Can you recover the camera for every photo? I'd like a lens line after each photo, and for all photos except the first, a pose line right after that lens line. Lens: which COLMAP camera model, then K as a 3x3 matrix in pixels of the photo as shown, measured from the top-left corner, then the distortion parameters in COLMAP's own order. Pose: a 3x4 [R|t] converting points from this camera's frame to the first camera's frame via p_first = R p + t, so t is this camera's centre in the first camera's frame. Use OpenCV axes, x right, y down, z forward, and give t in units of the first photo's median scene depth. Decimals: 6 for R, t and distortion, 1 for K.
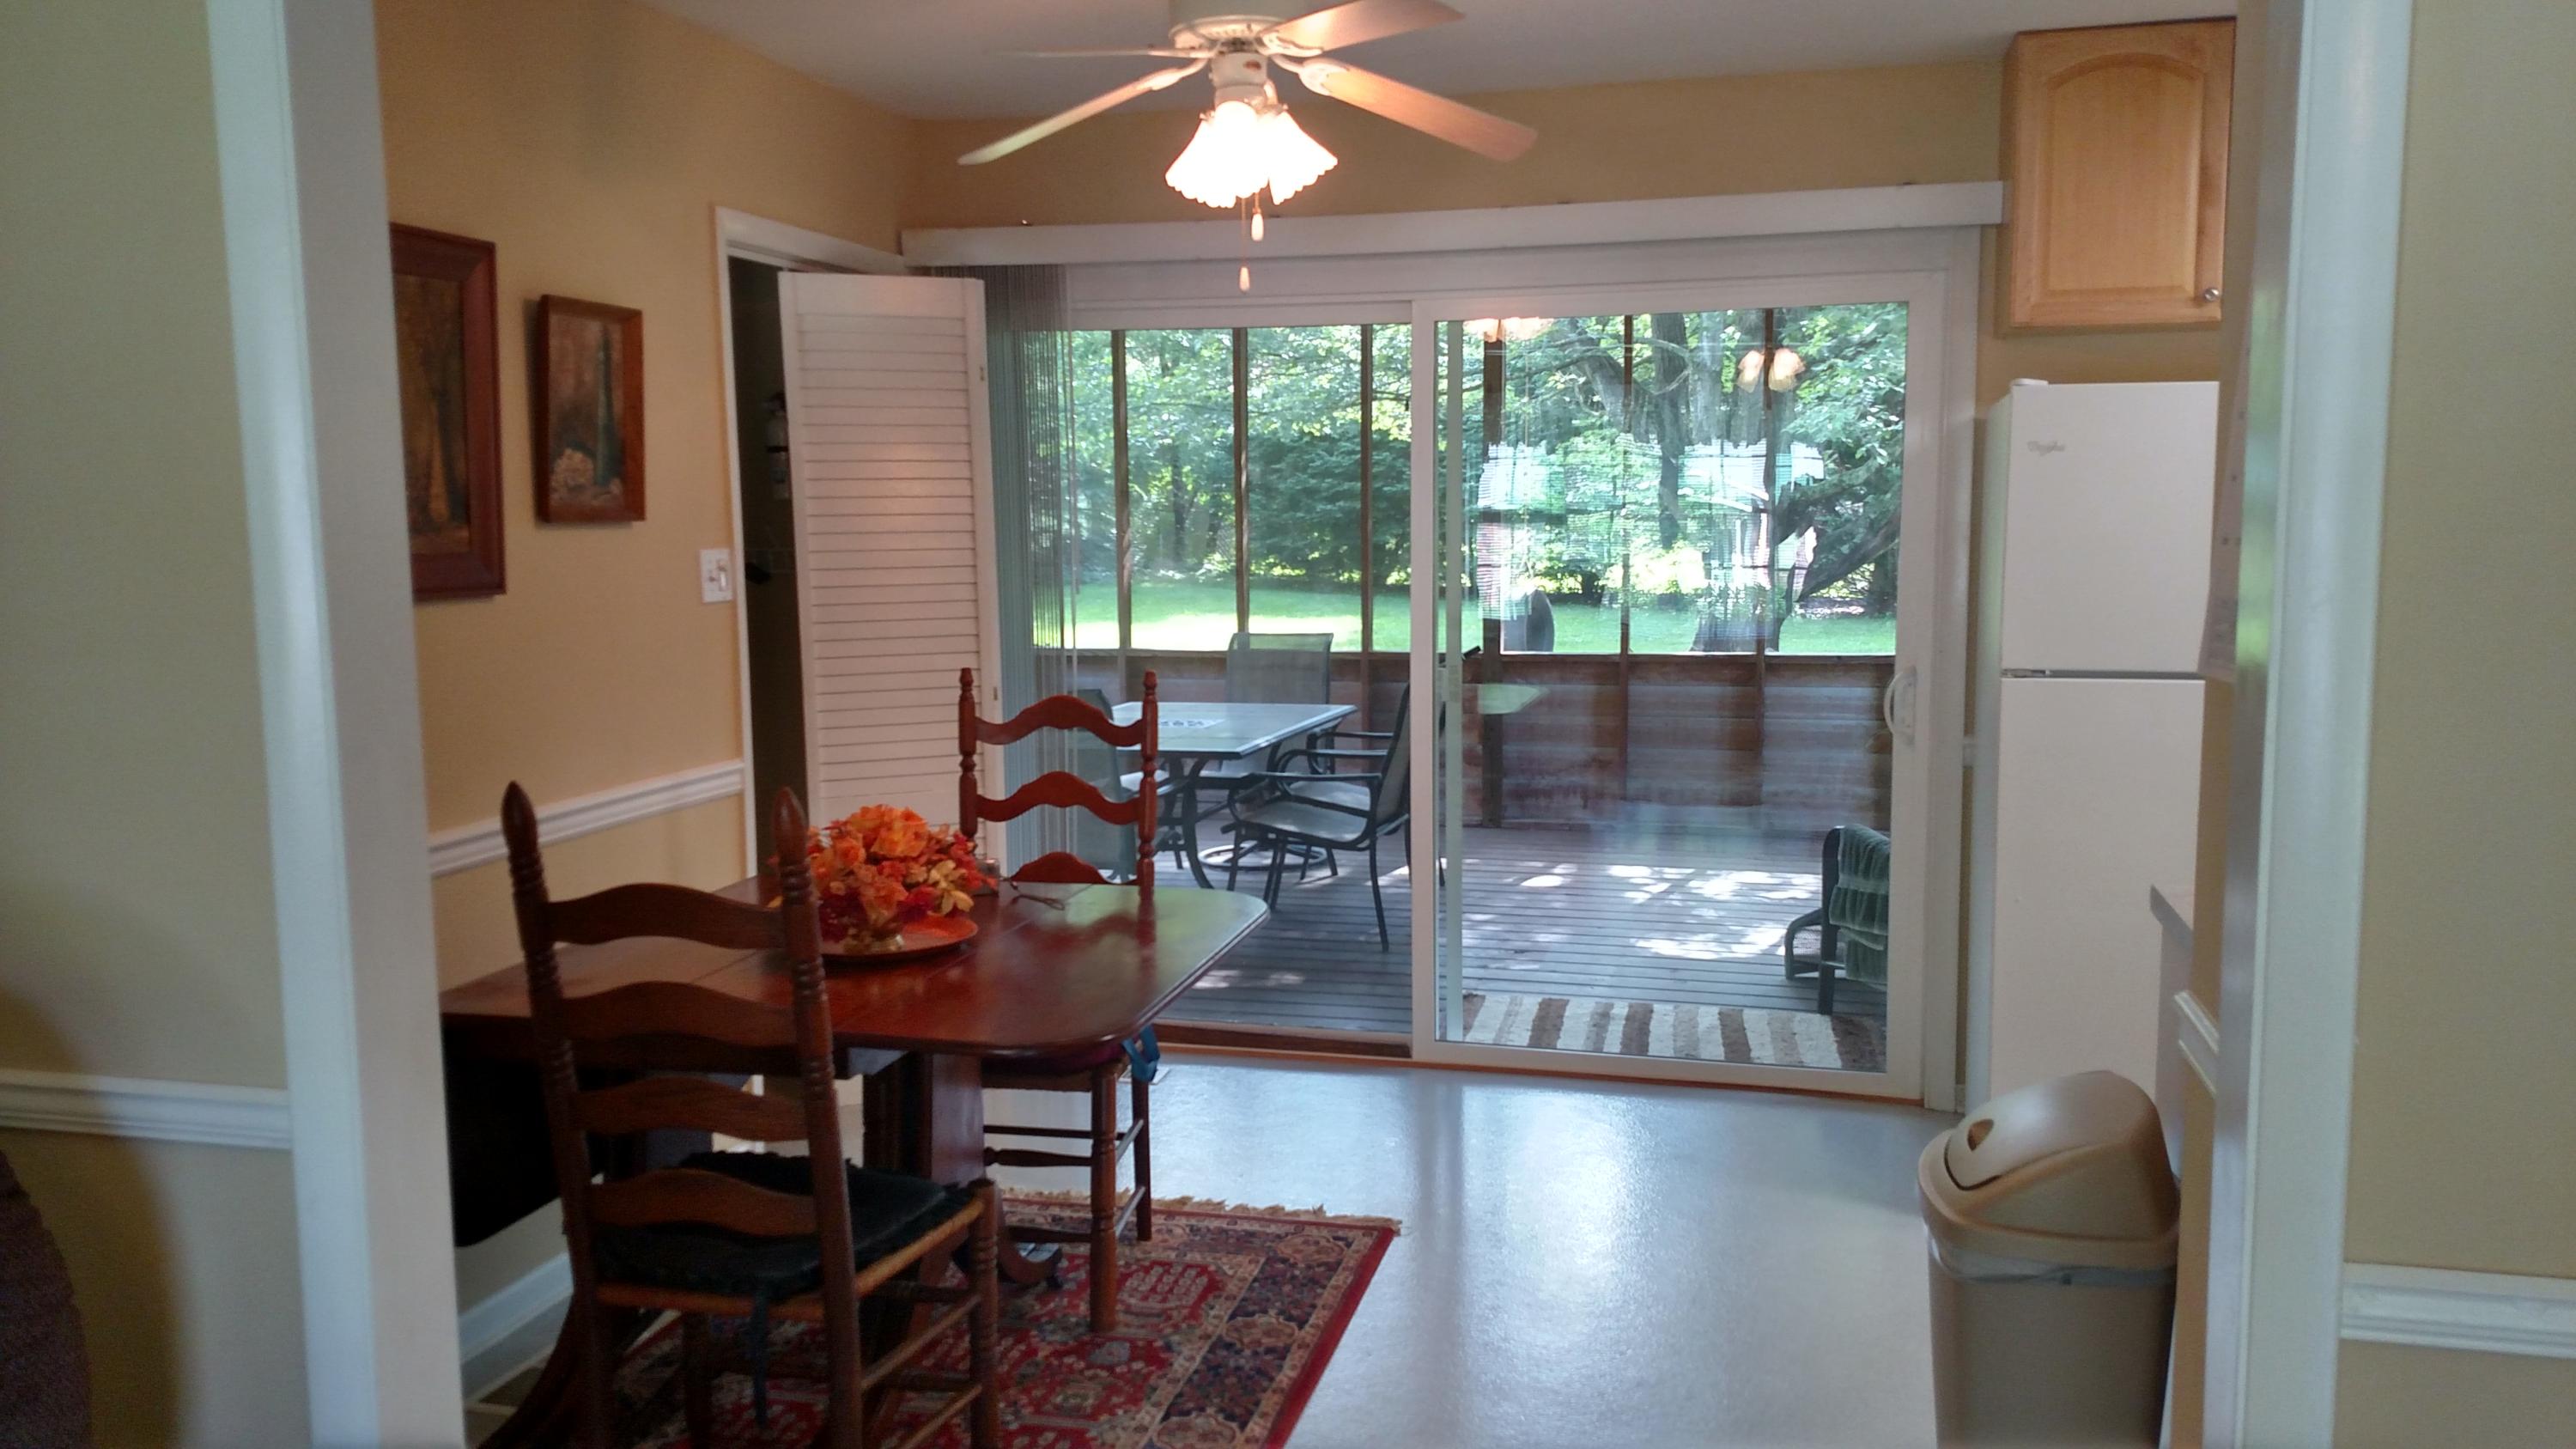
lens RADIAL K [[2000.7, 0, 1288.0], [0, 2000.7, 724.5], [0, 0, 1]] dist [0.066445, -0.129331]
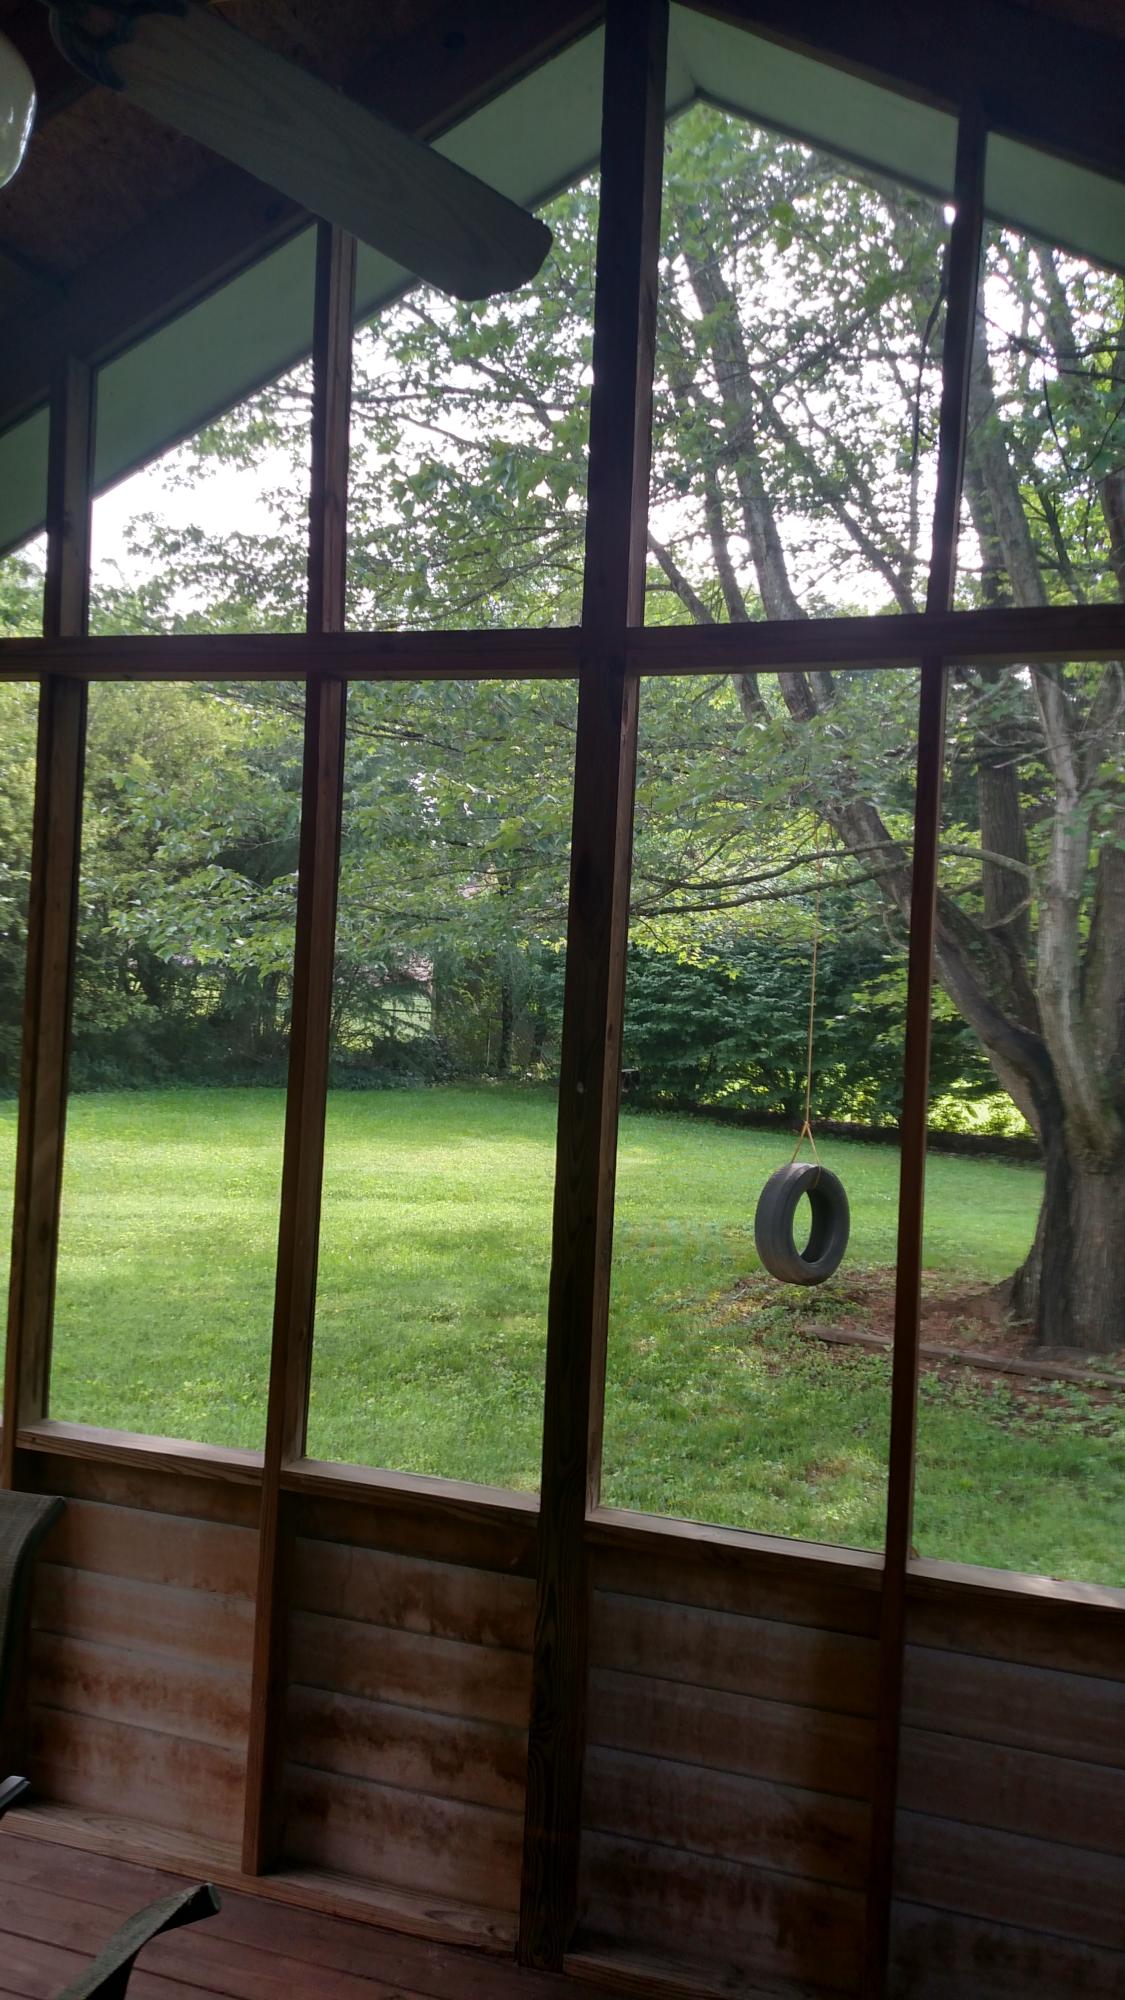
lens RADIAL K [[1553.1, 0, 559.3], [0, 1553.1, 1030.2], [0, 0, 1]] dist [0.066445, -0.129331]
pose [[0.995363, 0.057867, -0.076833, 0.117444], [-0.064576, 0.994033, -0.087909, -0.105625], [0.071288, 0.092463, 0.993161, 0.670786]]
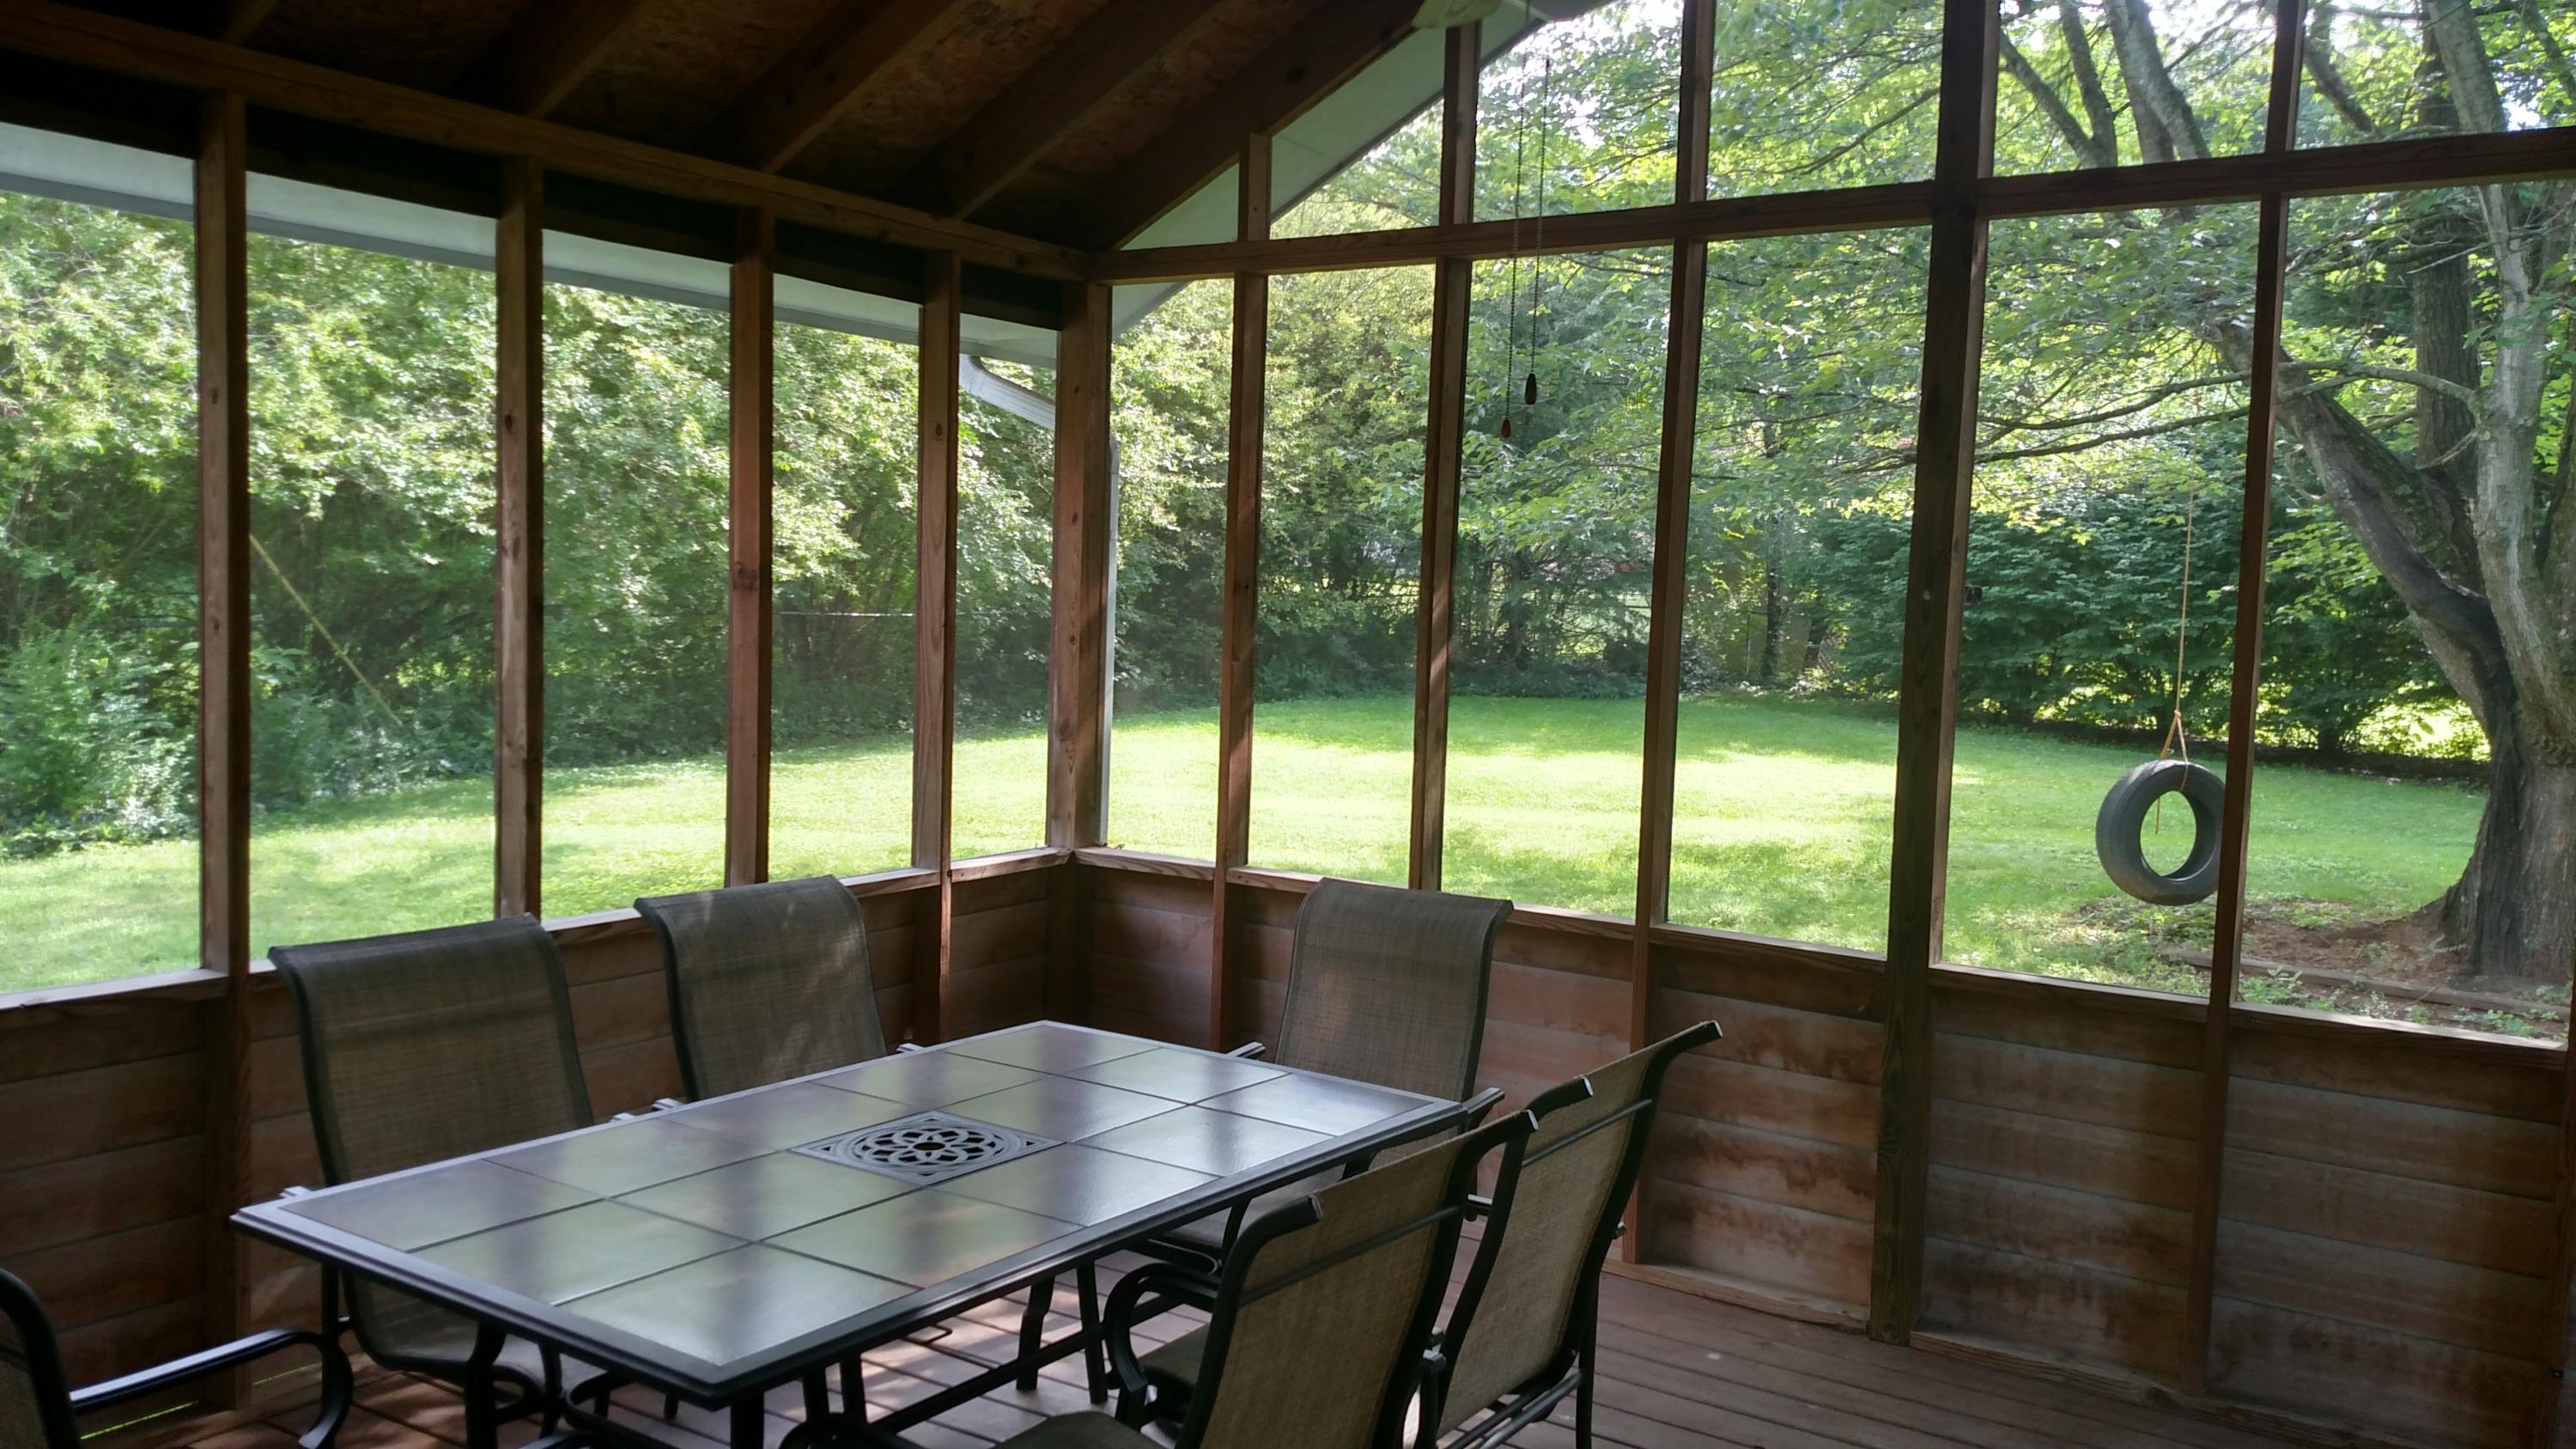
lens RADIAL K [[2053.5, 0, 1288.0], [0, 2053.5, 724.5], [0, 0, 1]] dist [0.058275, -0.077953]
pose [[0.943127, 0.069250, -0.325139, 0.115429], [-0.083605, 0.996036, -0.030369, -0.064460], [0.321747, 0.055825, 0.945178, 0.490955]]
